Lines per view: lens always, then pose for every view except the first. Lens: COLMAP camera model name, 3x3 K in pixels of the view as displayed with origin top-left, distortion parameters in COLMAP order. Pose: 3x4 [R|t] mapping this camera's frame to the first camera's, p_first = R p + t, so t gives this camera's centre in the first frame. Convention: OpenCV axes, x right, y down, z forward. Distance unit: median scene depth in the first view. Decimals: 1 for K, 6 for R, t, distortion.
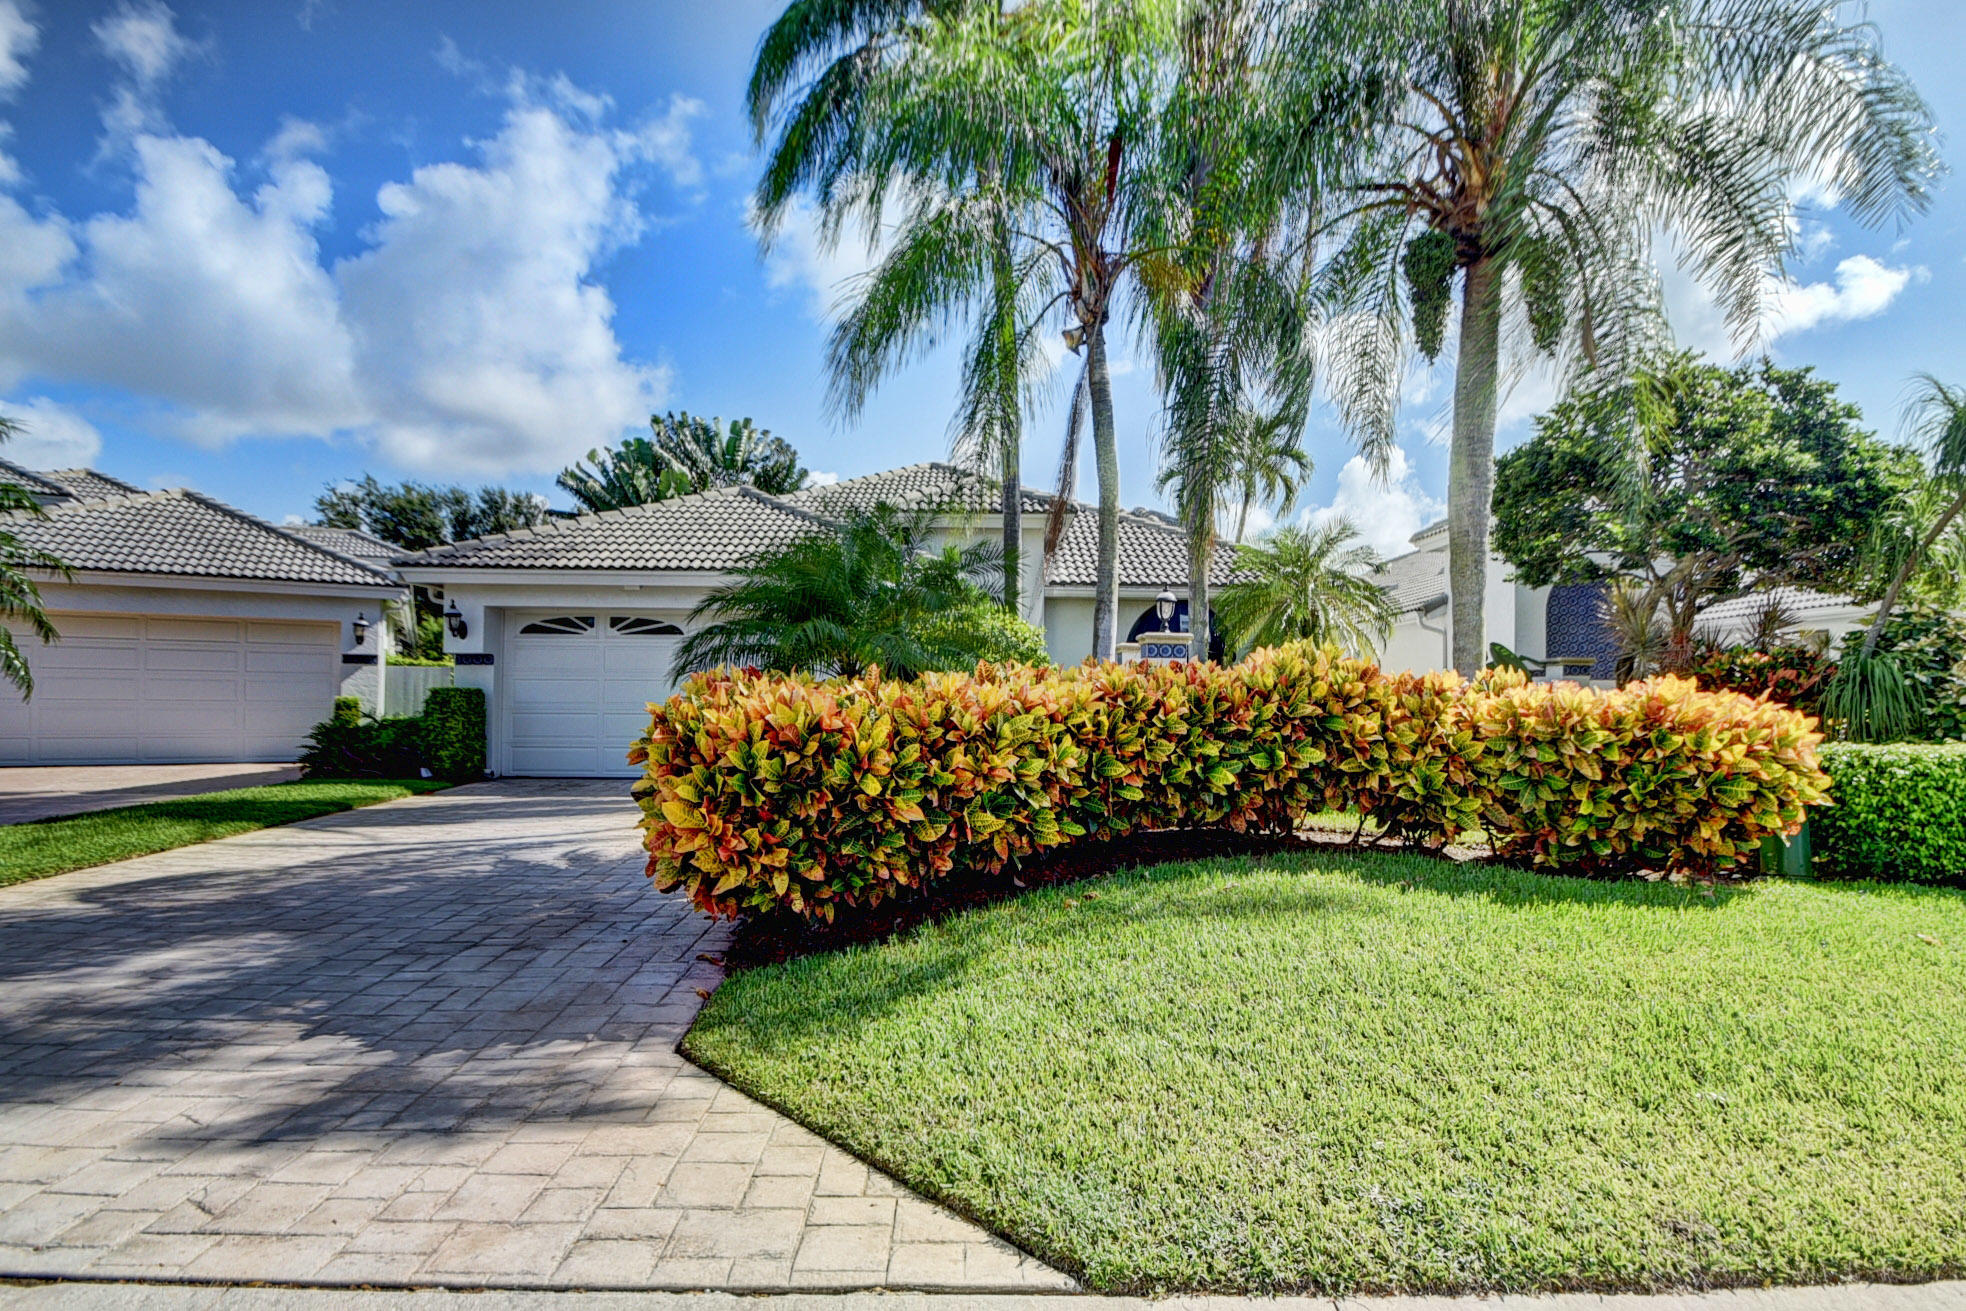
lens RADIAL K [[879.7, 0, 979.3], [0, 879.7, 678.8], [0, 0, 1]] dist [0.018518, -0.021466]
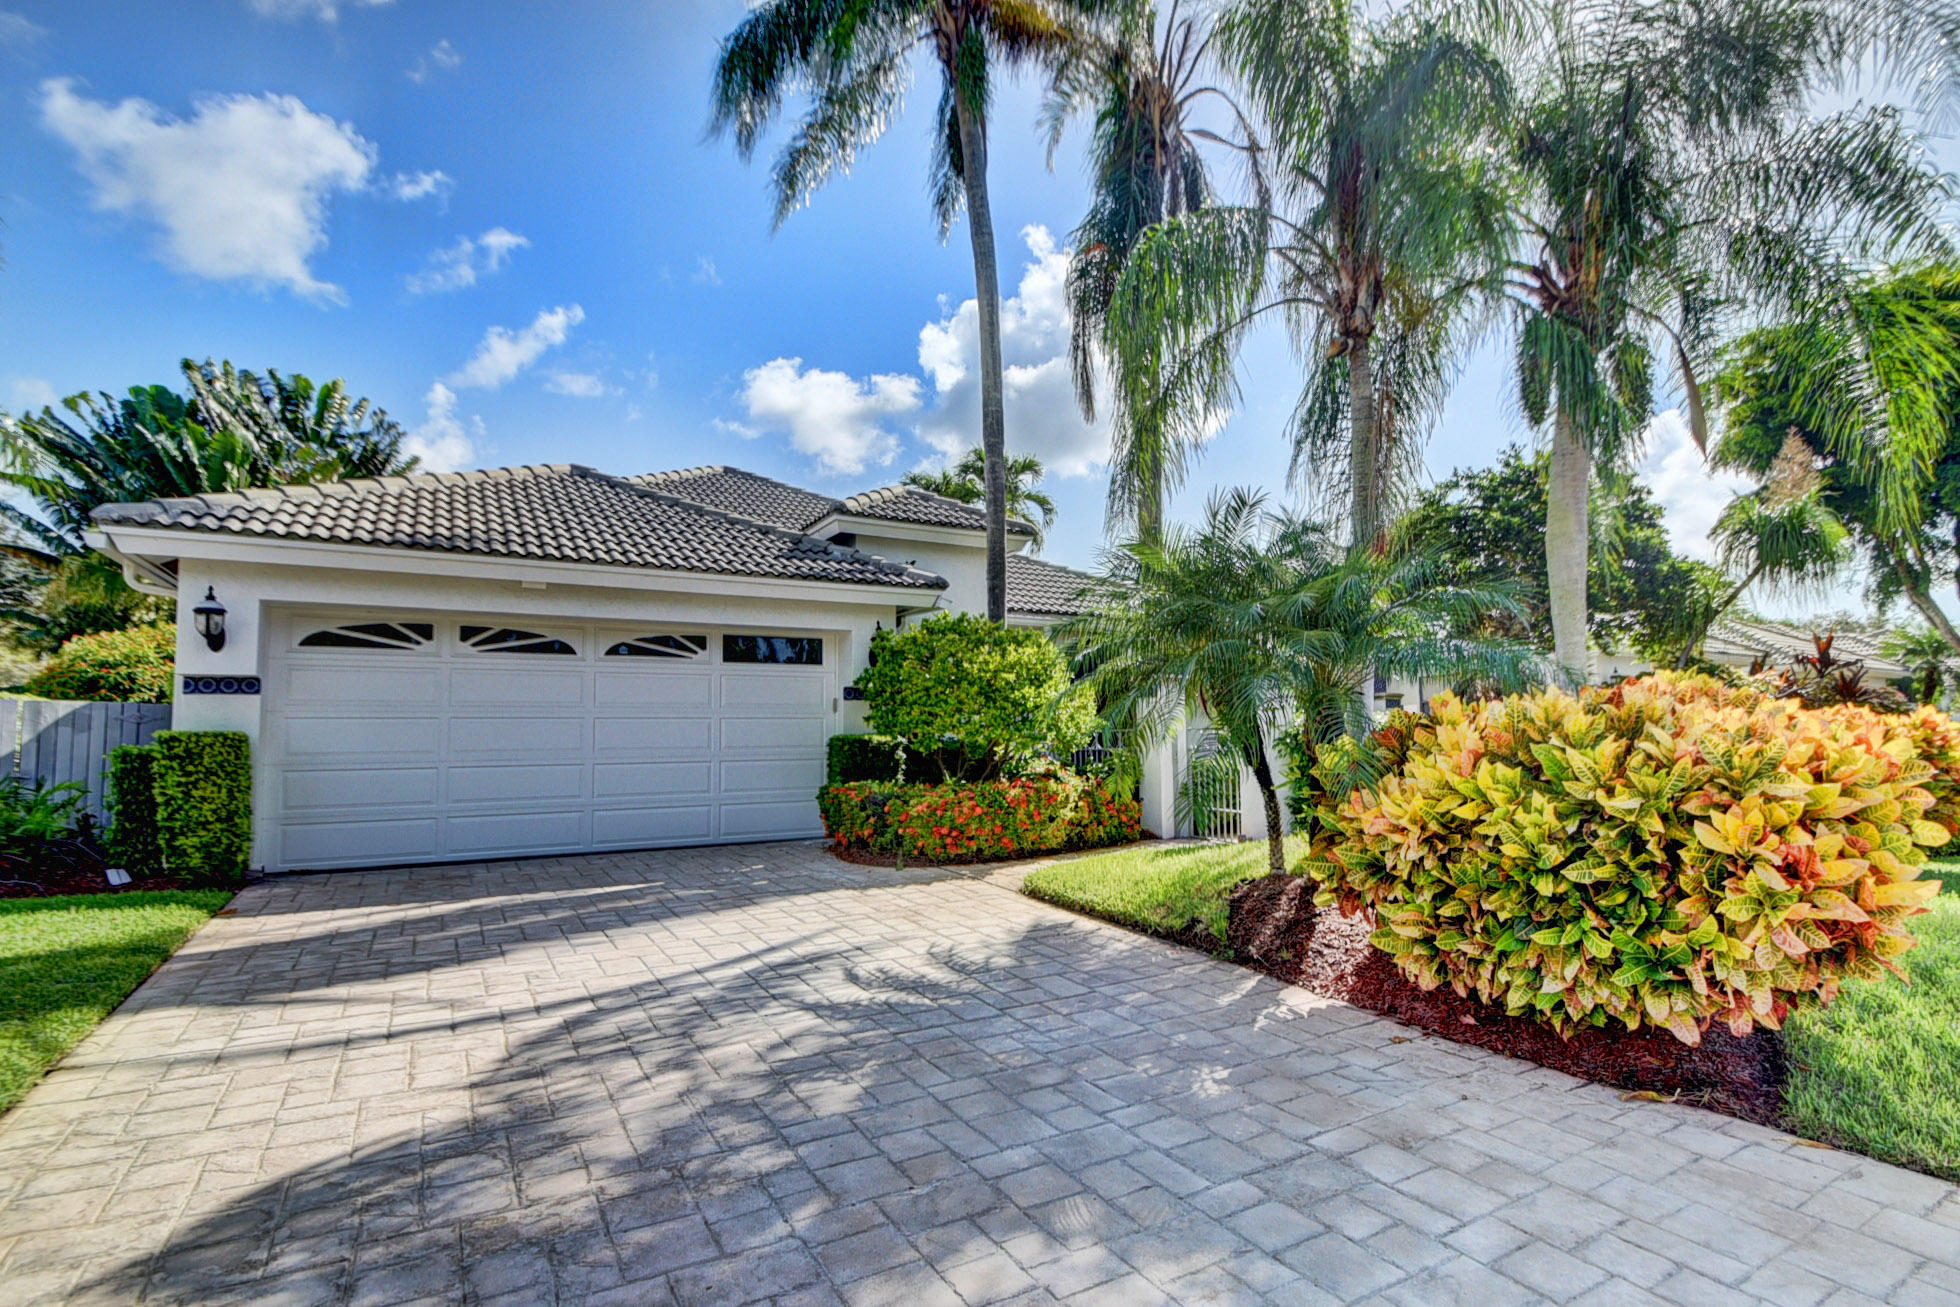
lens RADIAL K [[877.0, 0, 976.3], [0, 877.0, 676.8], [0, 0, 1]] dist [0.018518, -0.021466]
pose [[0.883918, 0.016808, 0.467340, -0.383163], [0.005469, 0.998914, -0.046270, 0.003316], [-0.467611, 0.043455, 0.882866, 0.210497]]
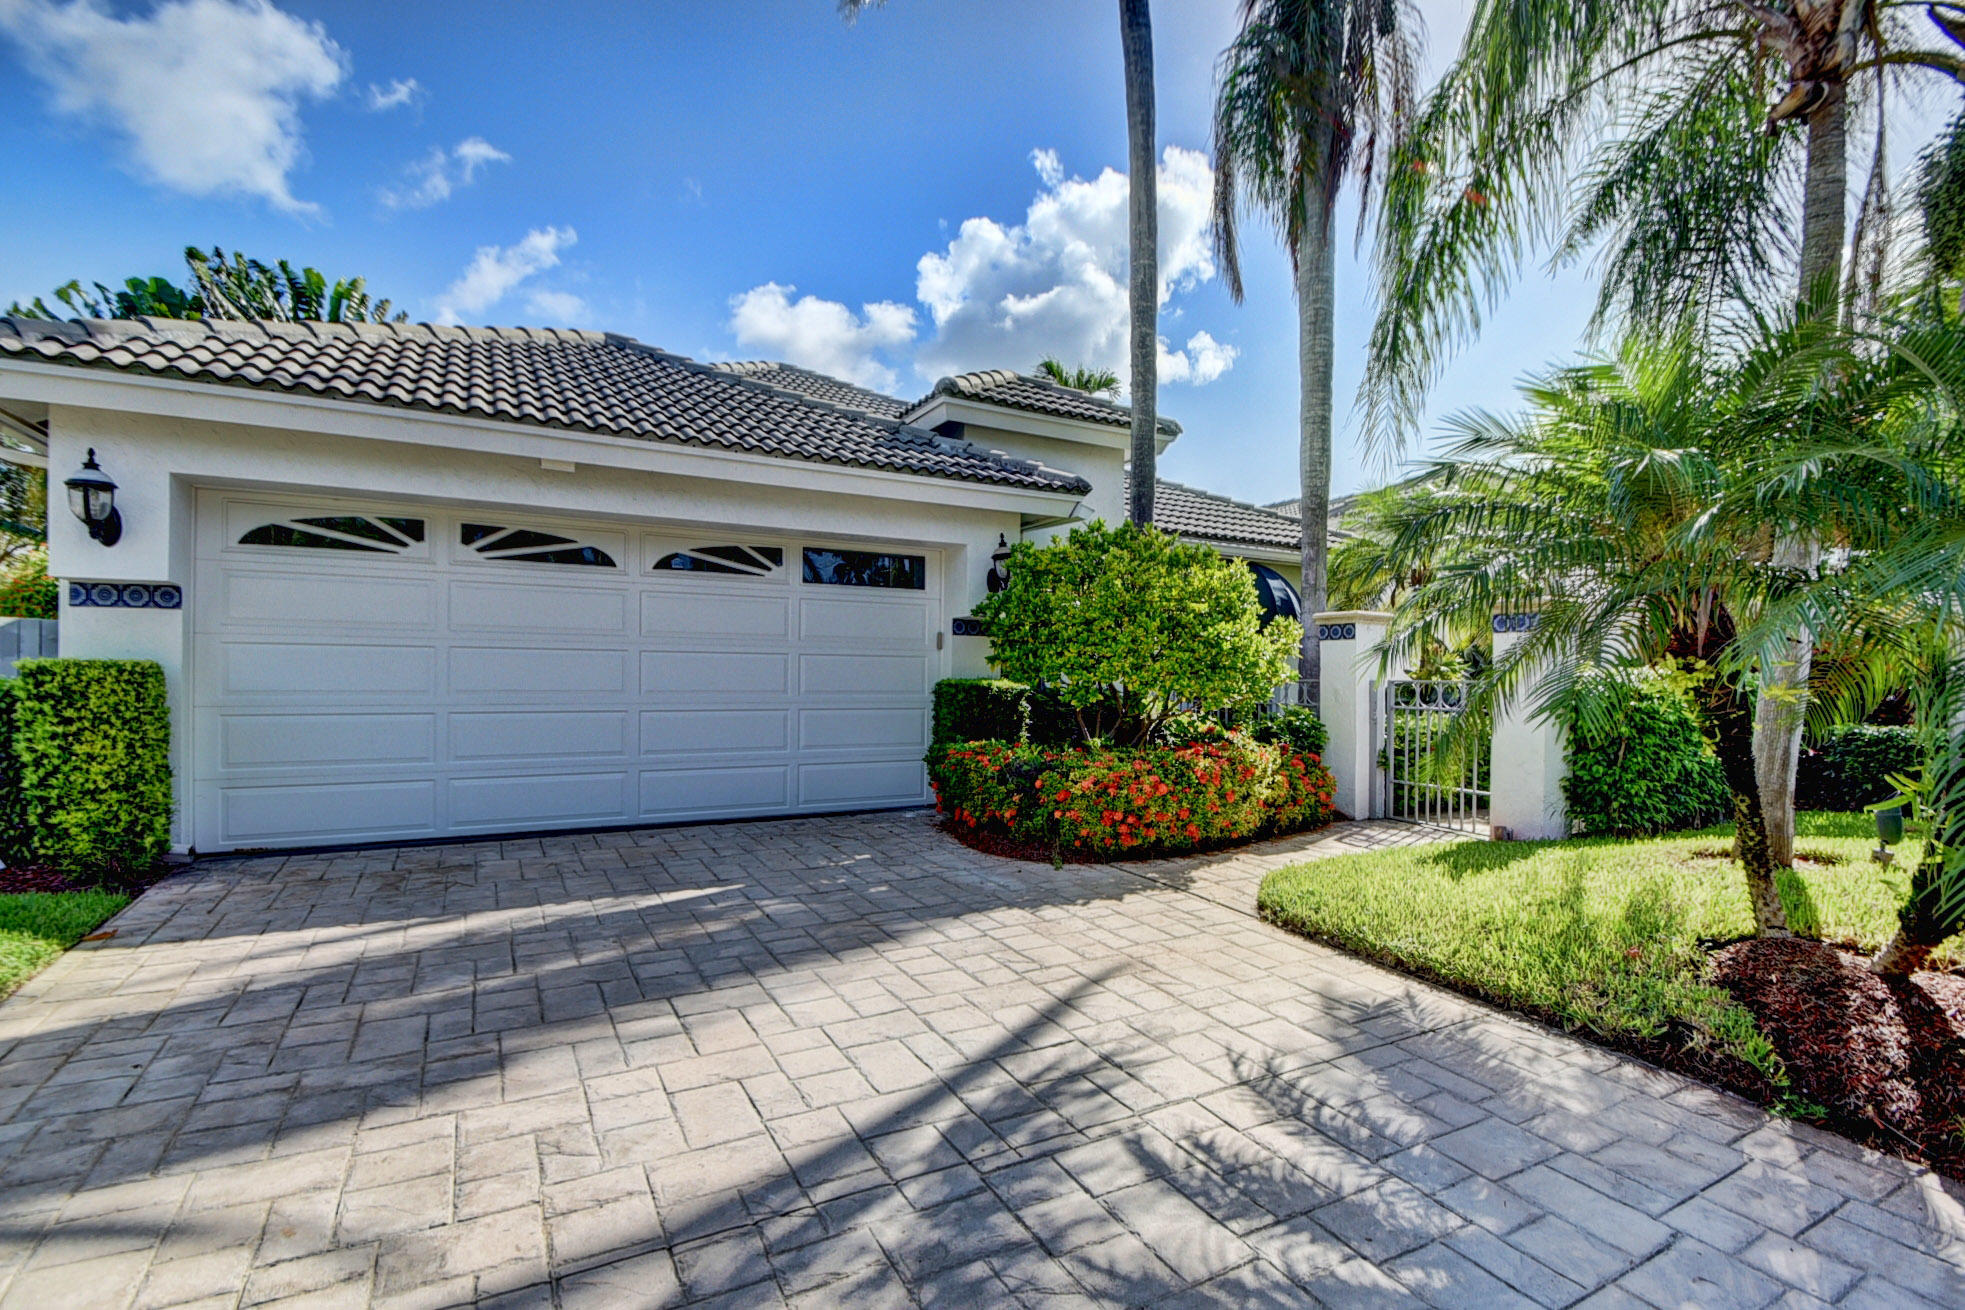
lens RADIAL K [[867.0, 0, 988.4], [0, 867.0, 681.9], [0, 0, 1]] dist [0.012174, -0.015946]
pose [[0.892386, 0.000716, 0.451272, -0.373409], [-0.015565, 0.999453, 0.029194, 0.001854], [-0.451004, -0.033076, 0.891909, 0.413764]]
